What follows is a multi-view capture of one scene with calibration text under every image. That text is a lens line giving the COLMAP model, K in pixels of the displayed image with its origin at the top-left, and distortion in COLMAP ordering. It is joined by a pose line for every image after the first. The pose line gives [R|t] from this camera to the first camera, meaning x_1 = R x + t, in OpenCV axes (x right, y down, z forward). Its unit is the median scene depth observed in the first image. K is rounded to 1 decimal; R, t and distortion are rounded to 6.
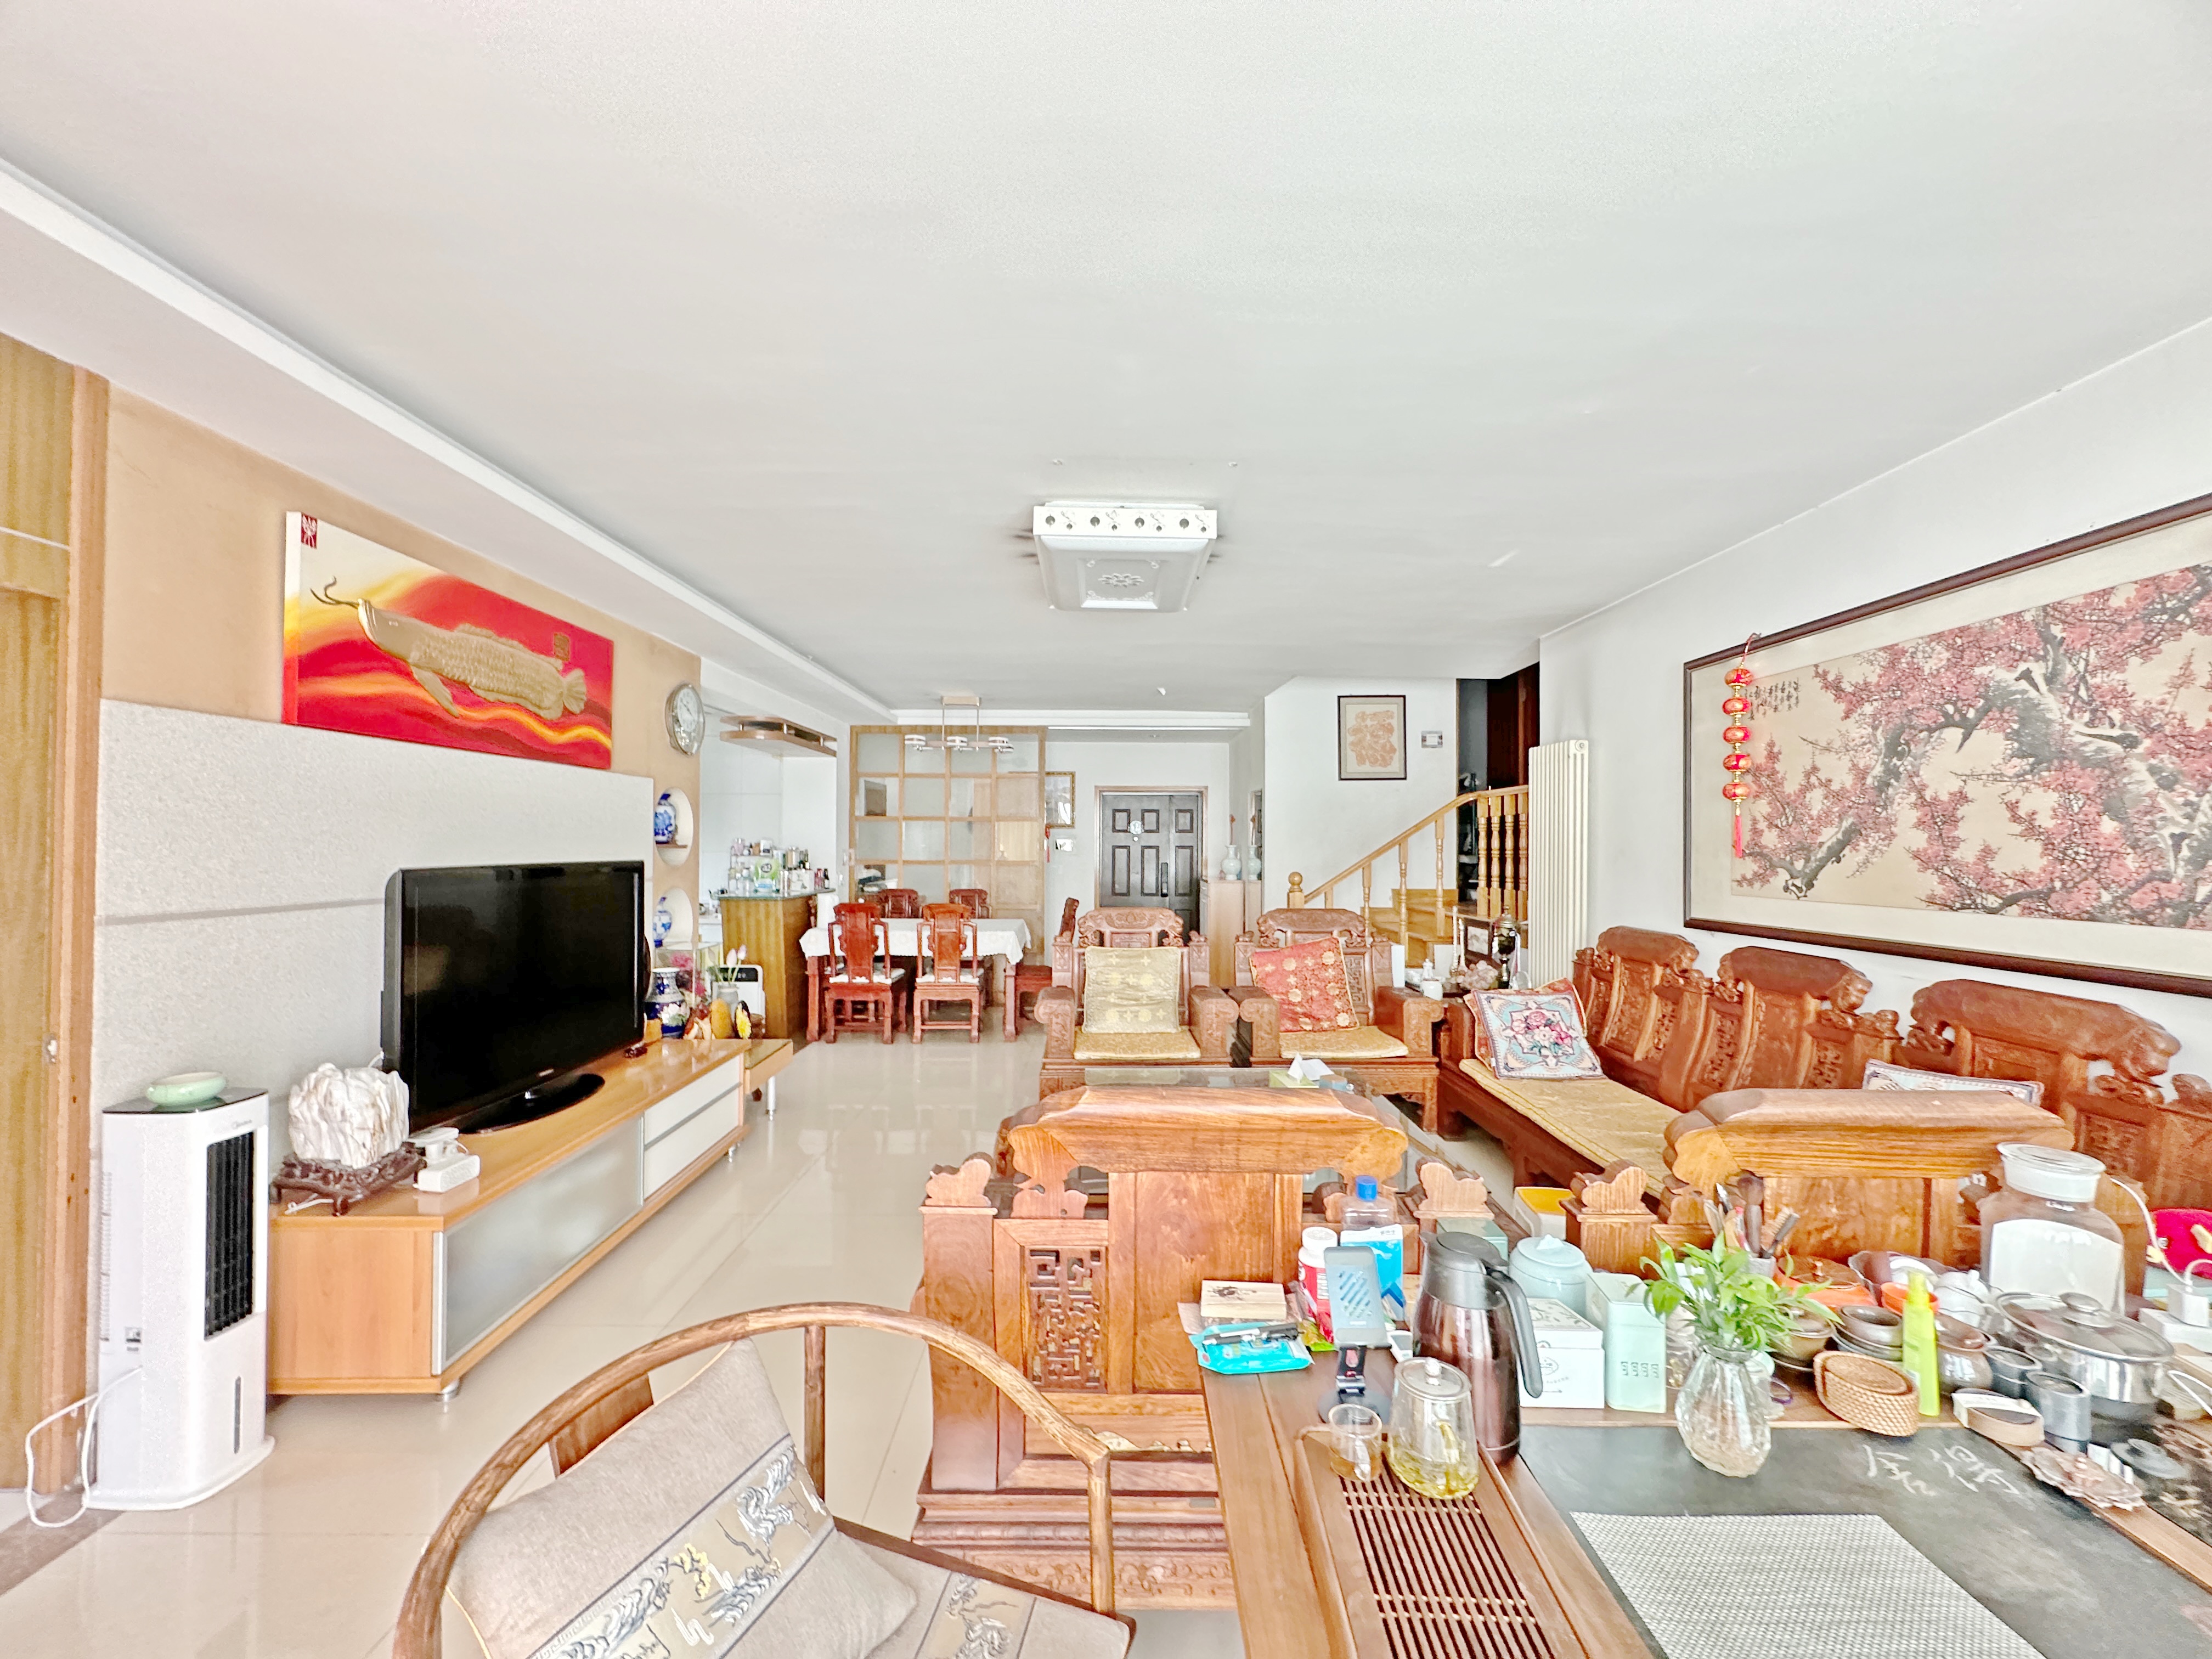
lens RADIAL K [[880.7, 0, 1107.9], [0, 880.7, 838.2], [0, 0, 1]] dist [0.002884, -0.000220]
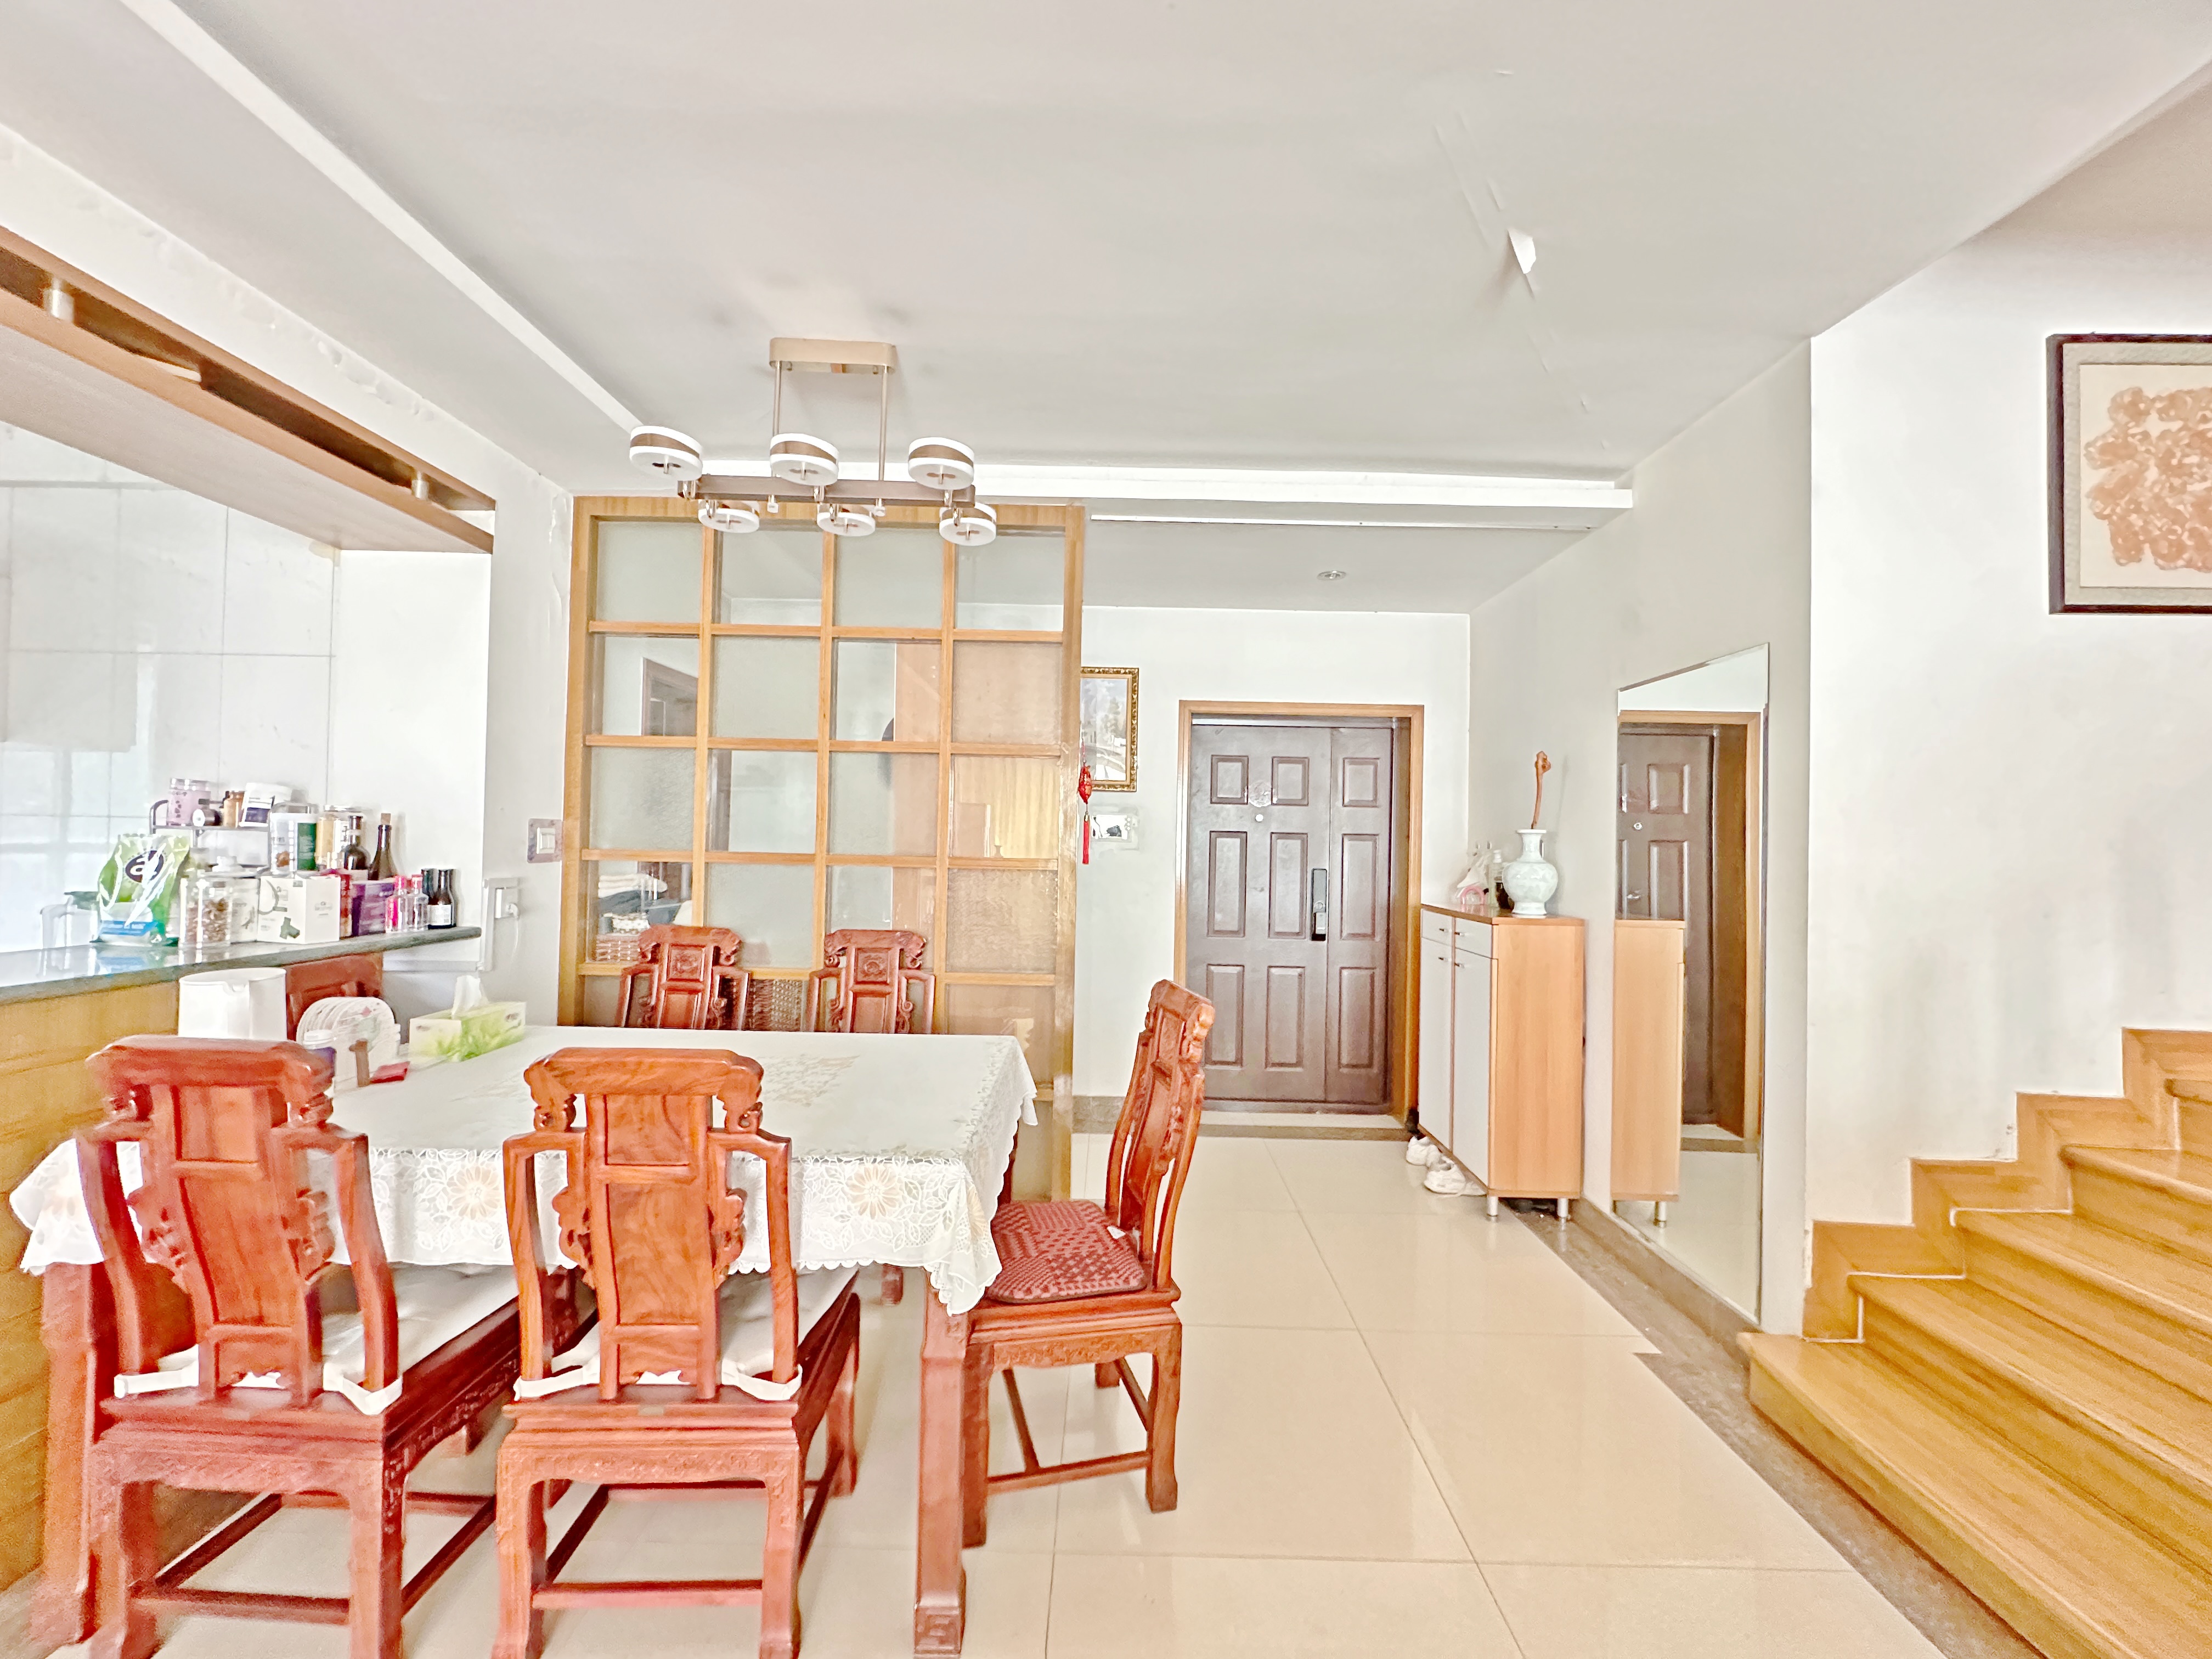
lens RADIAL K [[880.7, 0, 1108.8], [0, 880.7, 825.7], [0, 0, 1]] dist [0.002884, -0.000220]
pose [[0.999791, 0.018244, -0.009213, -0.047735], [-0.018397, 0.999689, -0.016855, 0.015236], [0.008903, 0.017021, 0.999816, 0.540032]]
